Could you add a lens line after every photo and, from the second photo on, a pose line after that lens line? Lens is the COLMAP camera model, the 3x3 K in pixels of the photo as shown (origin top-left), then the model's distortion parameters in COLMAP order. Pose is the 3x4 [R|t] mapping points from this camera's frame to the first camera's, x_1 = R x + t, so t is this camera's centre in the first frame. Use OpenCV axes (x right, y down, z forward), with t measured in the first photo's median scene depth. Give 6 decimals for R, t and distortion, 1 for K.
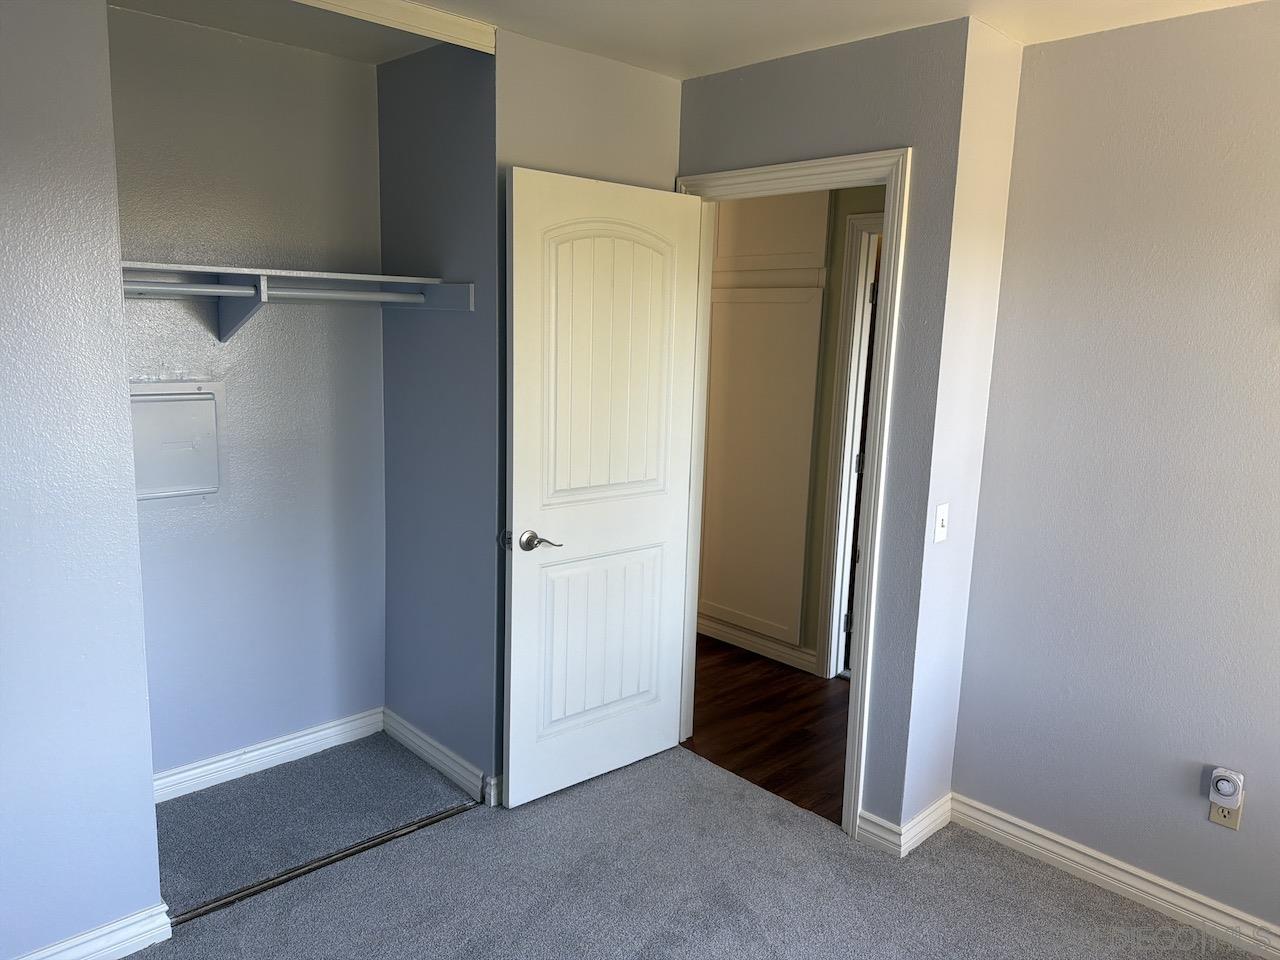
lens RADIAL K [[904.1, 0, 638.8], [0, 904.1, 484.2], [0, 0, 1]] dist [0.077971, -0.113916]
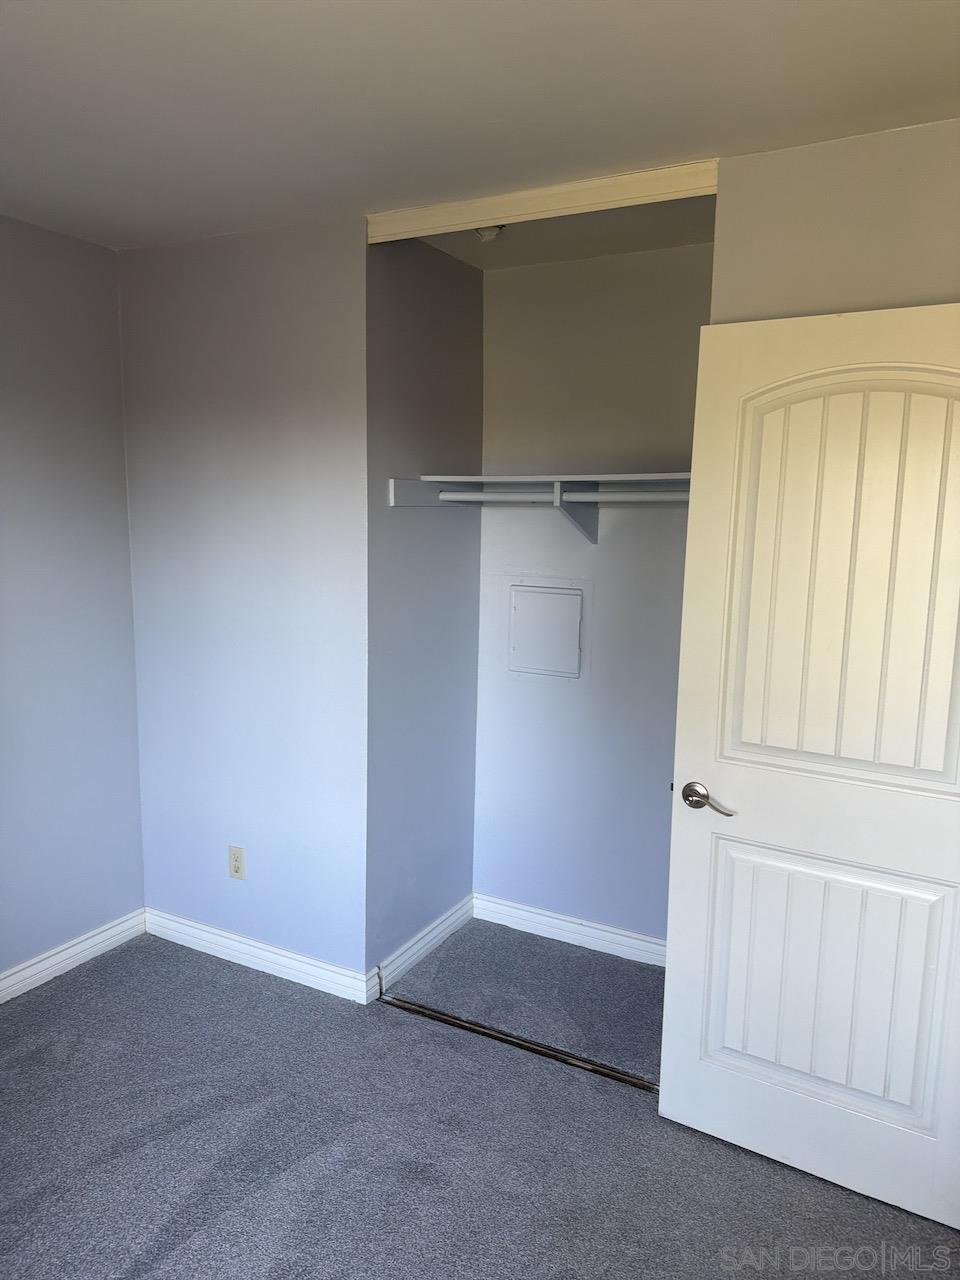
lens RADIAL K [[904.1, 0, 485.8], [0, 904.1, 649.6], [0, 0, 1]] dist [0.077971, -0.113916]
pose [[0.294165, 0.117875, -0.948458, 0.559364], [-0.174473, 0.982313, 0.067970, -0.083261], [0.939695, 0.145486, 0.309528, 0.567324]]
